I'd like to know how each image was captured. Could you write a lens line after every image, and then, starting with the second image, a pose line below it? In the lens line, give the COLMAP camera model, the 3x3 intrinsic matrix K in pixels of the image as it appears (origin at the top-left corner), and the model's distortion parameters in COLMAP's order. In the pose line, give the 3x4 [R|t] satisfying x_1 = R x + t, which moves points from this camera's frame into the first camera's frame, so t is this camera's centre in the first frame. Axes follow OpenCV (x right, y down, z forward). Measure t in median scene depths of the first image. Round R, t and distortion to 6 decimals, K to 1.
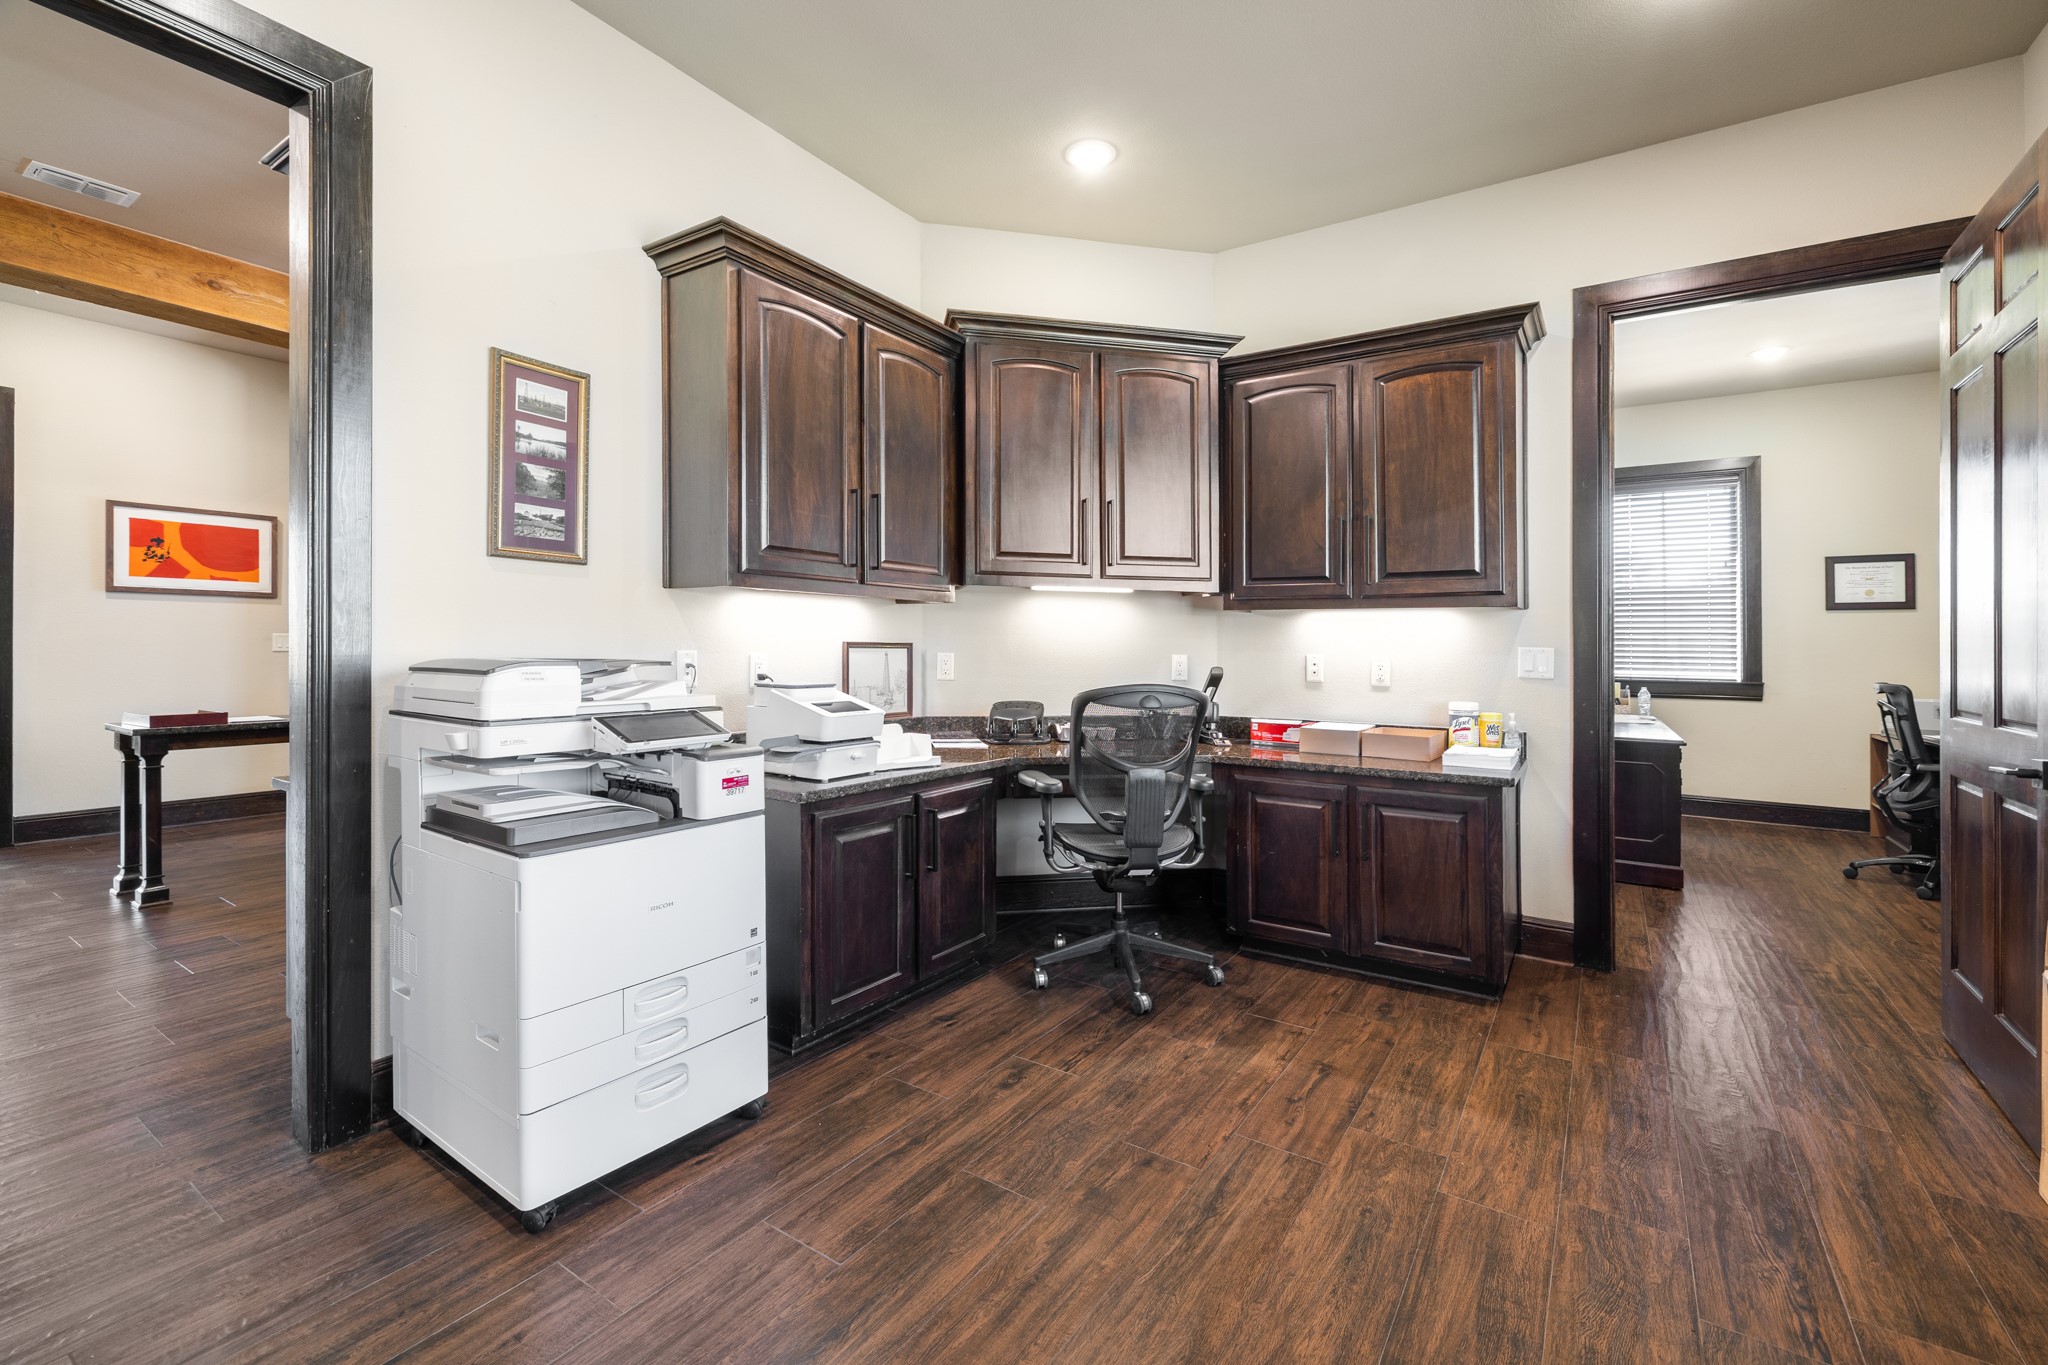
lens RADIAL K [[864.4, 0, 1037.2], [0, 864.4, 644.7], [0, 0, 1]] dist [-0.002229, 0.000465]
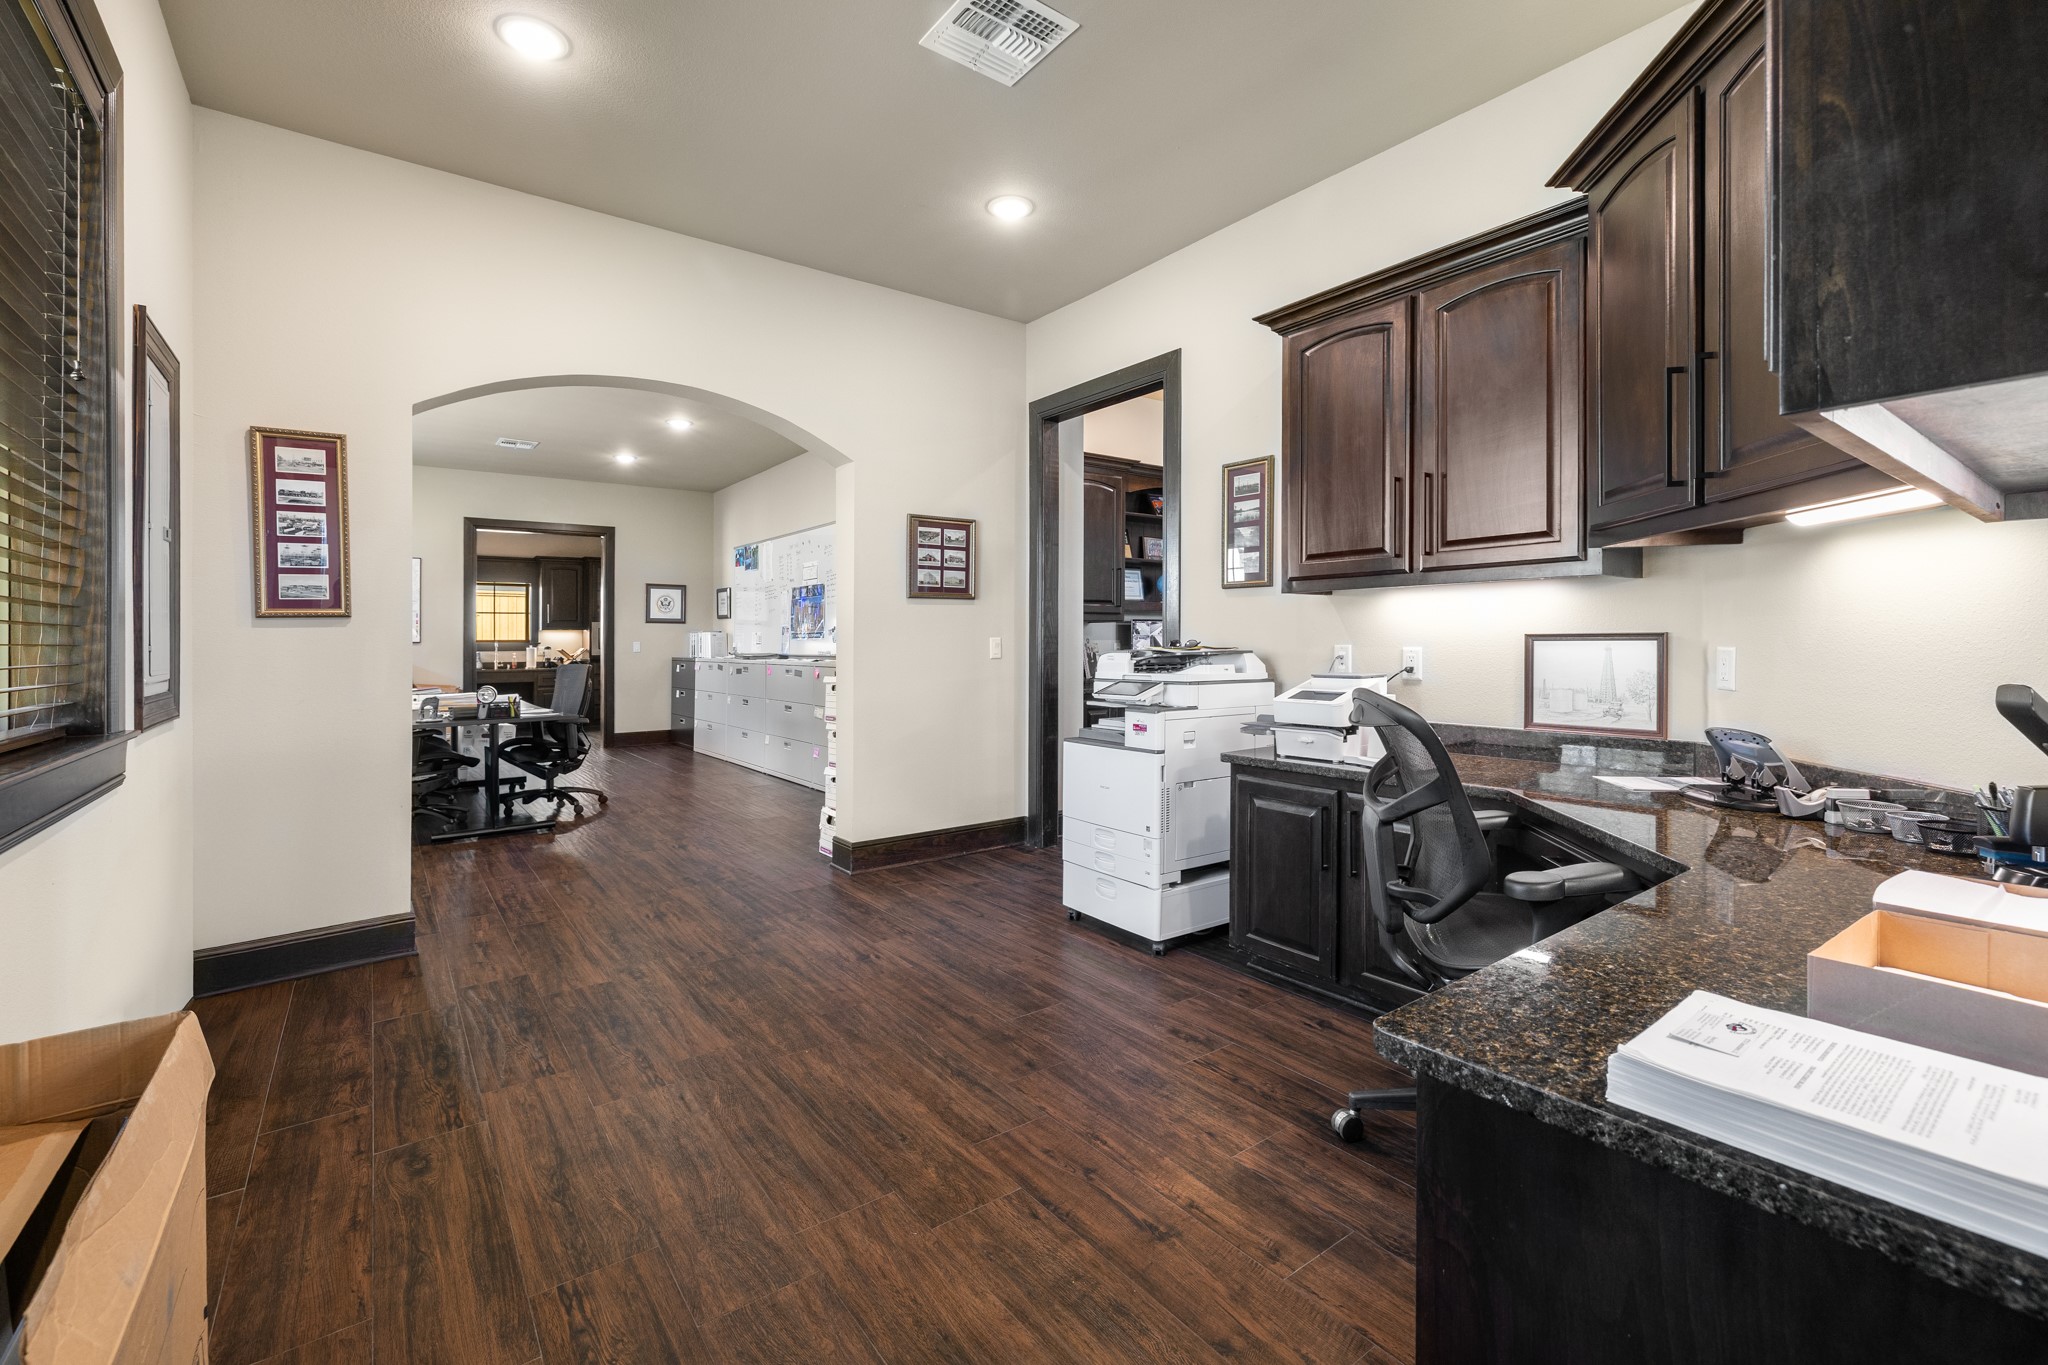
lens RADIAL K [[864.4, 0, 1016.5], [0, 864.4, 650.8], [0, 0, 1]] dist [-0.002229, 0.000465]
pose [[-0.338310, 0.000251, -0.941035, 1.055982], [0.005802, 0.999982, -0.001819, 0.017700], [0.941017, -0.006075, -0.338305, 1.156886]]
